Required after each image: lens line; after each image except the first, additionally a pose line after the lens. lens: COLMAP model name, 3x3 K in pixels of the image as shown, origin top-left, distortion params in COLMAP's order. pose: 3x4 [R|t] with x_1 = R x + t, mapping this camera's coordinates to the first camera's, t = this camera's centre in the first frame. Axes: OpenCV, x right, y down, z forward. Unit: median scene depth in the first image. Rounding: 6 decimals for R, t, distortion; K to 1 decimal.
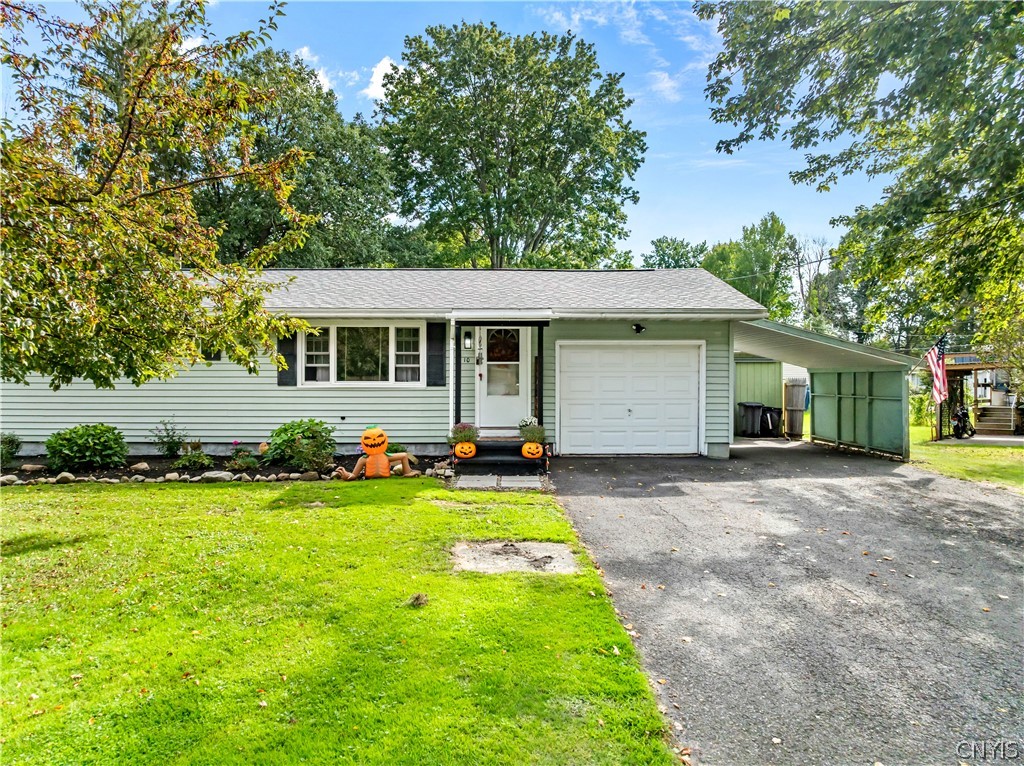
lens RADIAL K [[716.5, 0, 513.3], [0, 716.5, 371.4], [0, 0, 1]] dist [-0.028494, 0.003691]
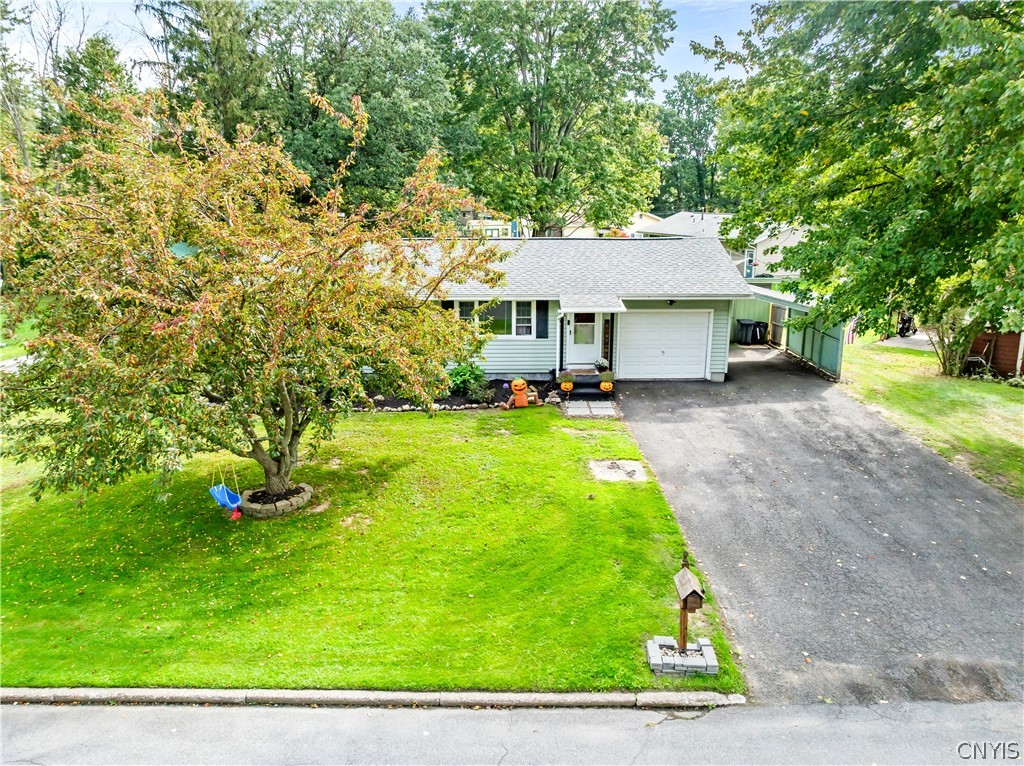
lens RADIAL K [[714.6, 0, 515.9], [0, 714.6, 362.5], [0, 0, 1]] dist [-0.027620, -0.002602]
pose [[0.999914, -0.000593, -0.013099, -0.145050], [0.003649, 0.972098, 0.234547, -0.299040], [0.012594, -0.234574, 0.972017, -0.555572]]
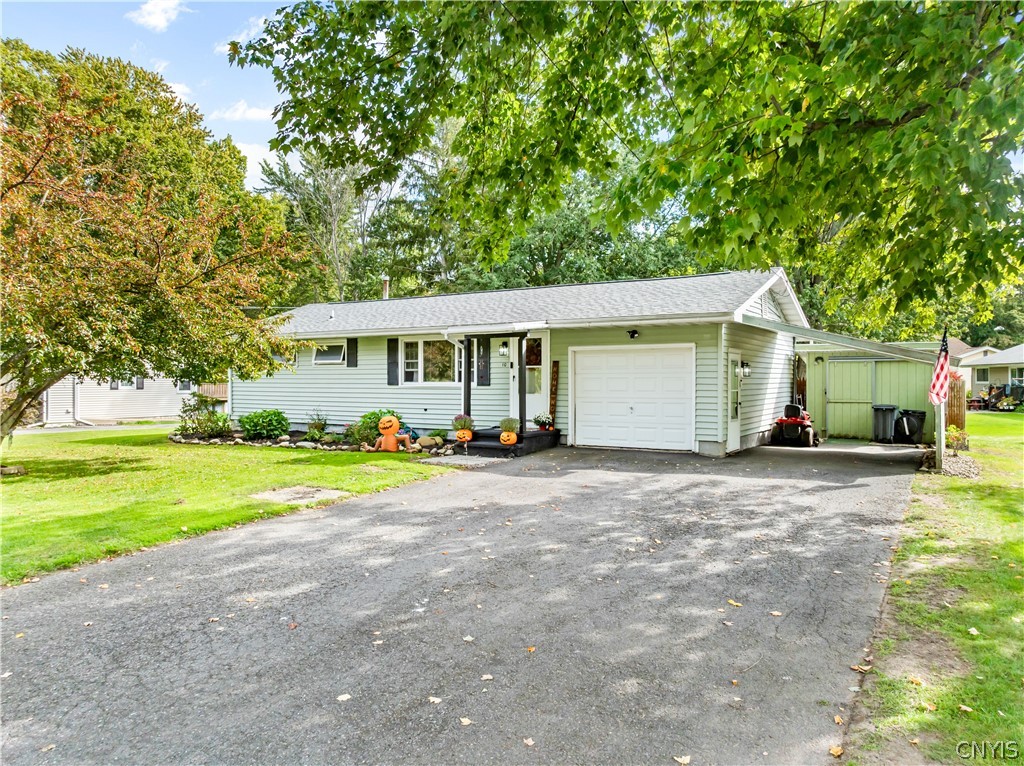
lens RADIAL K [[716.5, 0, 513.3], [0, 716.5, 371.4], [0, 0, 1]] dist [-0.028494, 0.003691]
pose [[0.845161, -0.007569, -0.534458, 0.605037], [0.007103, 0.999970, -0.002929, -0.000525], [0.534465, -0.001321, 0.845190, -0.030570]]
